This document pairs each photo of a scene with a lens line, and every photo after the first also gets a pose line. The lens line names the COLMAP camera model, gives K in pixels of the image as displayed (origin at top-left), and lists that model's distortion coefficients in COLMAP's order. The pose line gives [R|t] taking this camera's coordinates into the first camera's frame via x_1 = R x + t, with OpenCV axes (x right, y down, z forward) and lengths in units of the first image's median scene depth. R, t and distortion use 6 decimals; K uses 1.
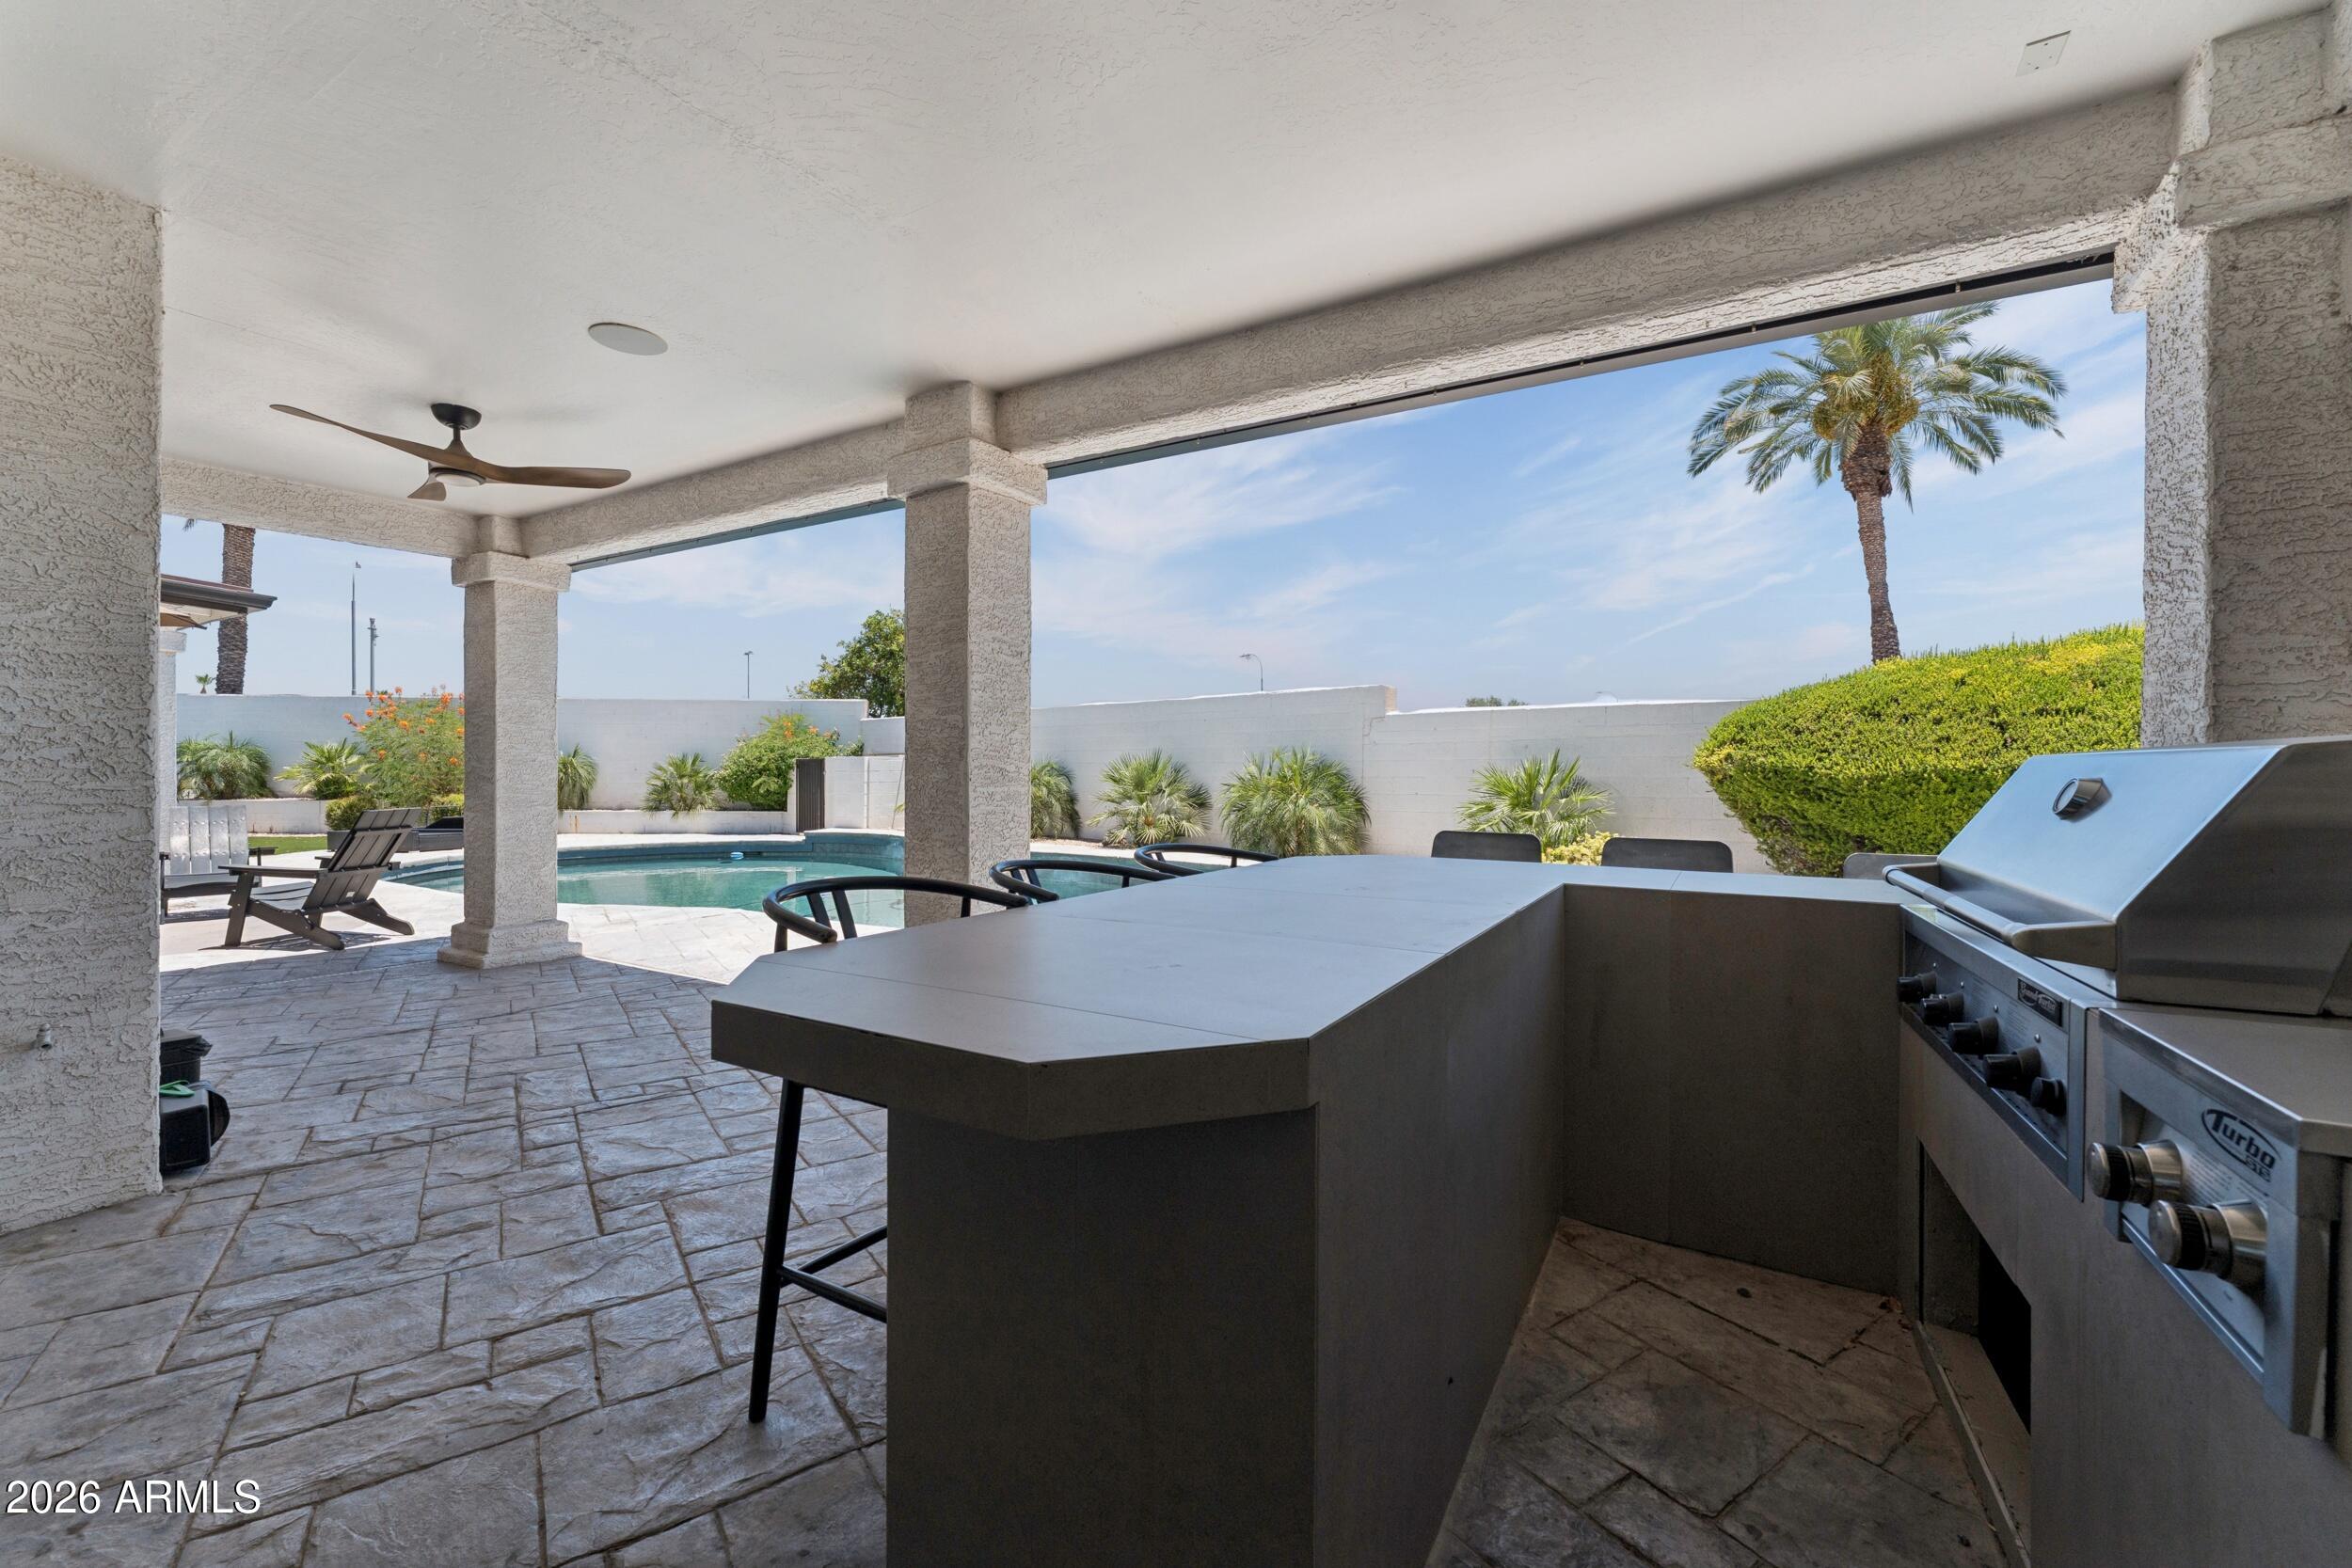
lens RADIAL K [[940.1, 0, 1169.6], [0, 940.1, 779.7], [0, 0, 1]] dist [-0.000487, -0.000115]
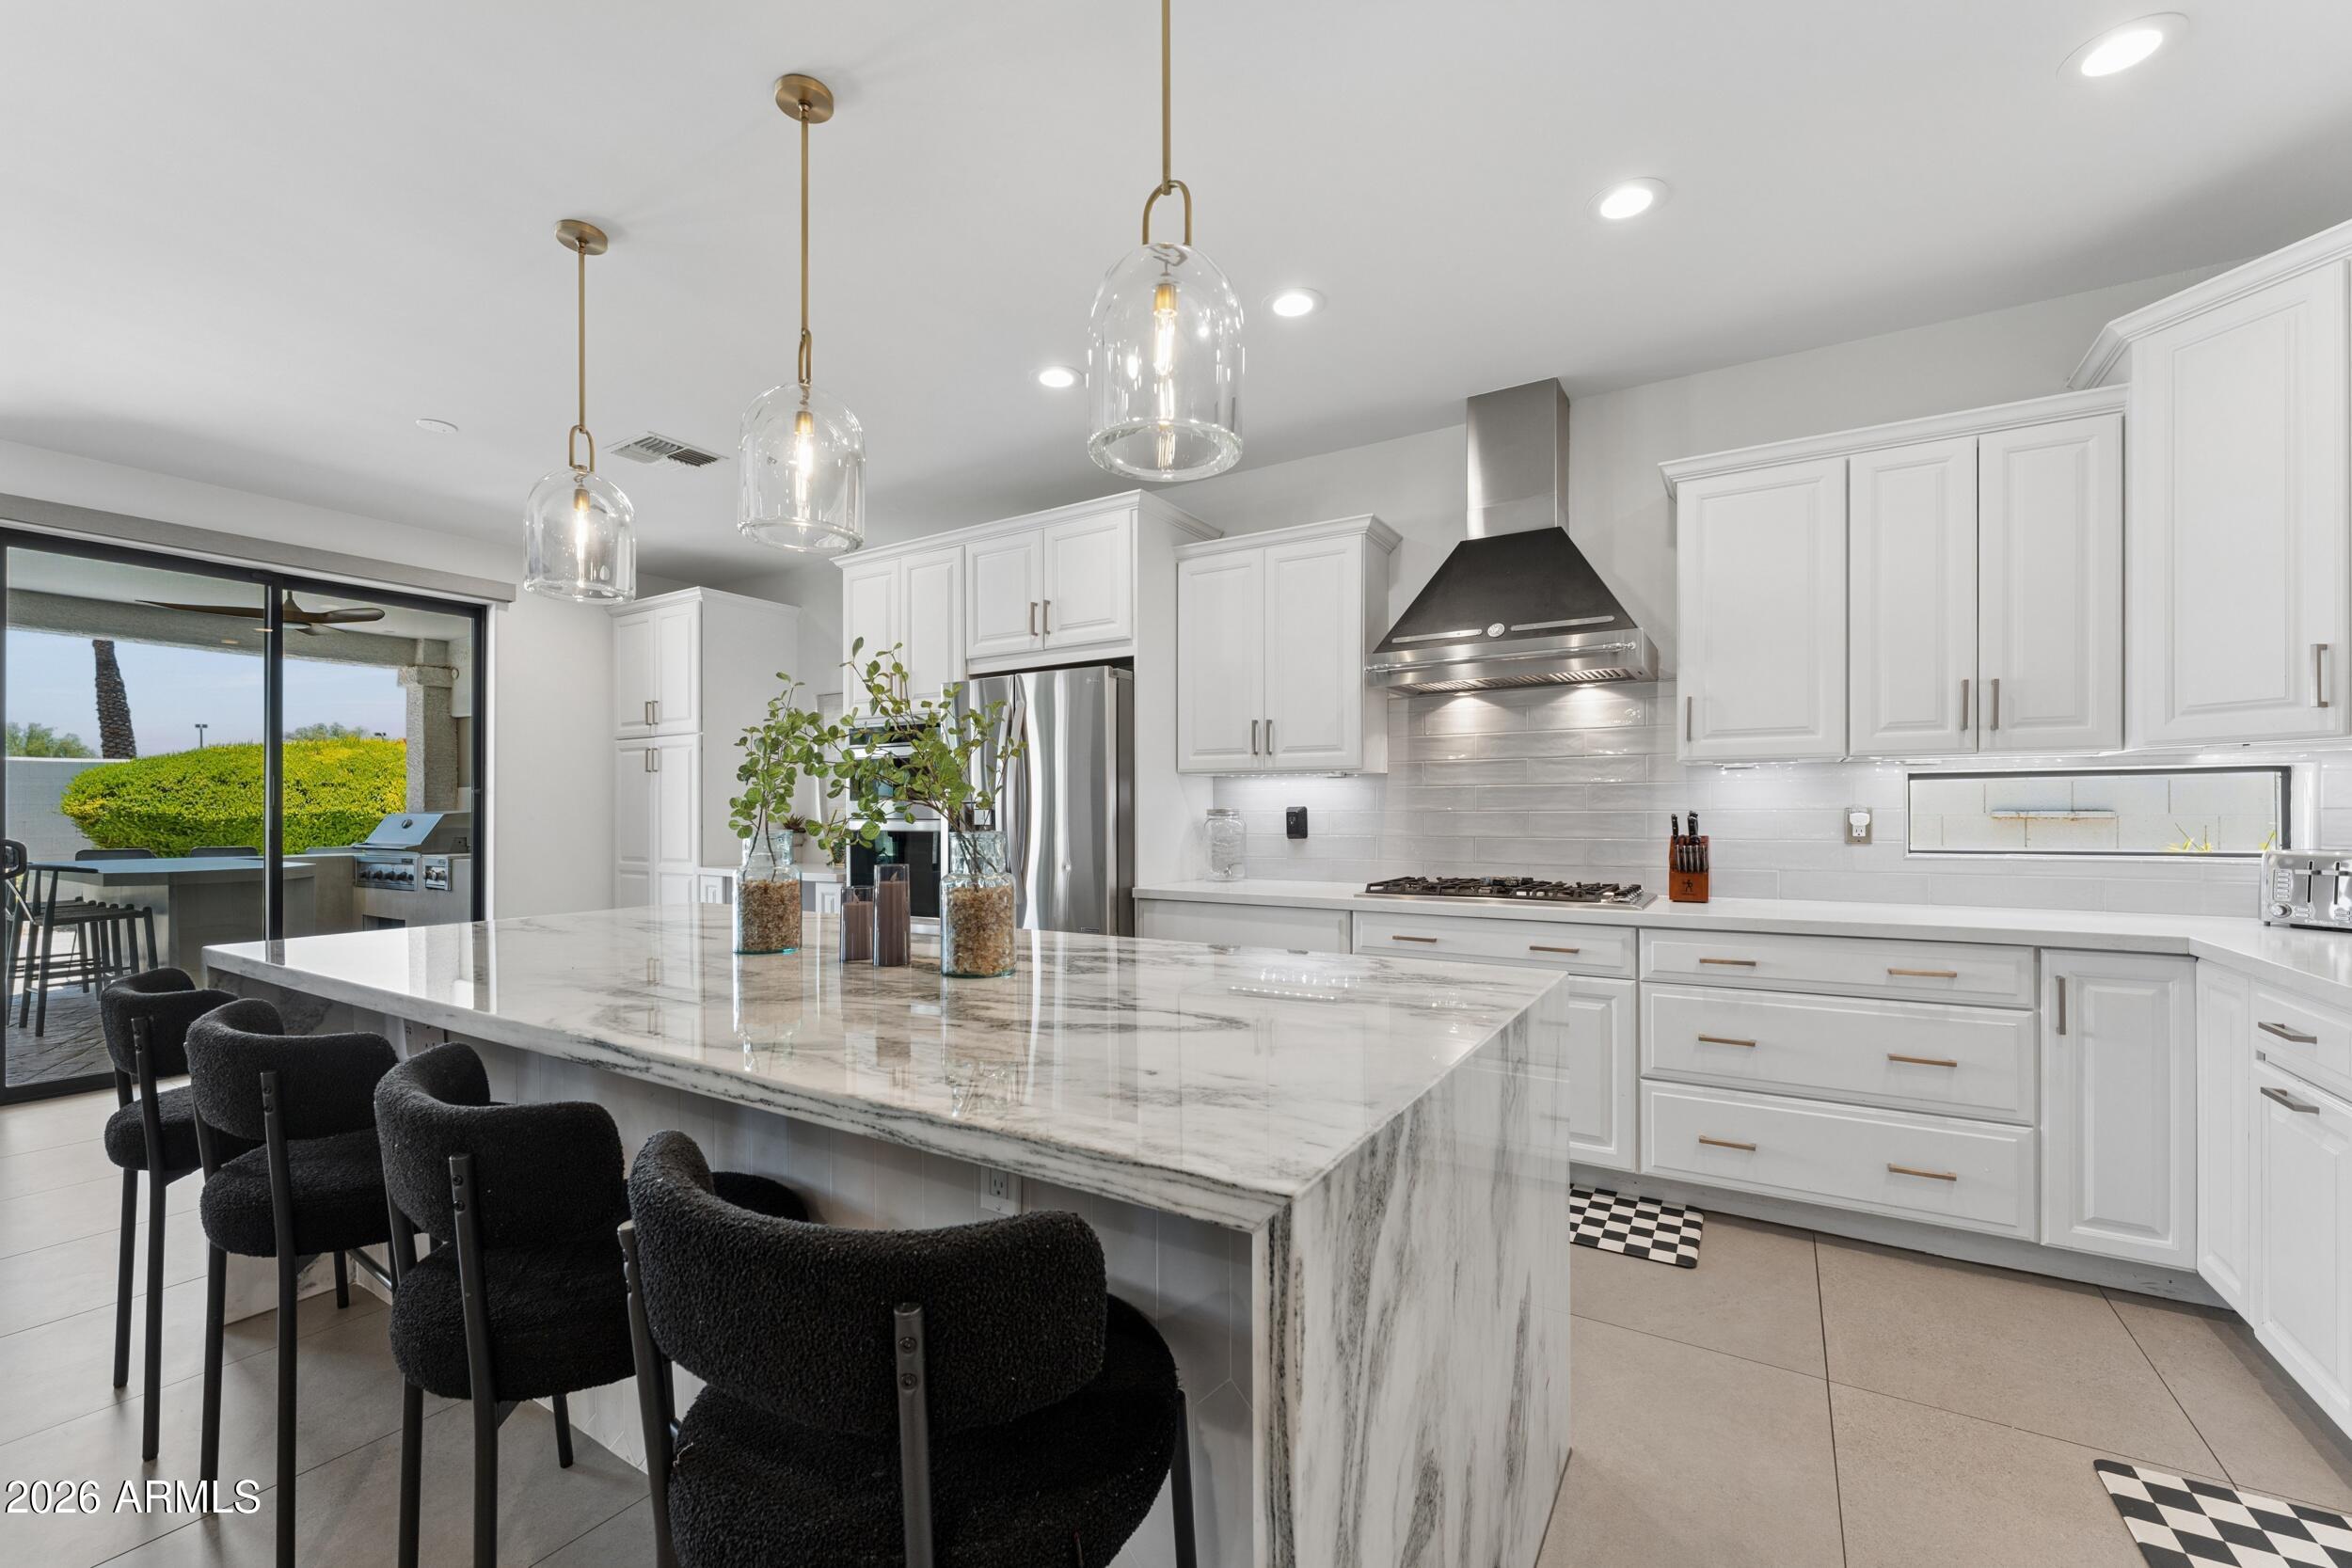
lens RADIAL K [[974.6, 0, 1192.4], [0, 974.6, 807.2], [0, 0, 1]] dist [0.000404, 0.000048]
pose [[0.020621, 0.001762, 0.999786, -0.905814], [0.010892, 0.999939, -0.001986, -0.002678], [-0.999728, 0.010931, 0.020600, -0.717132]]
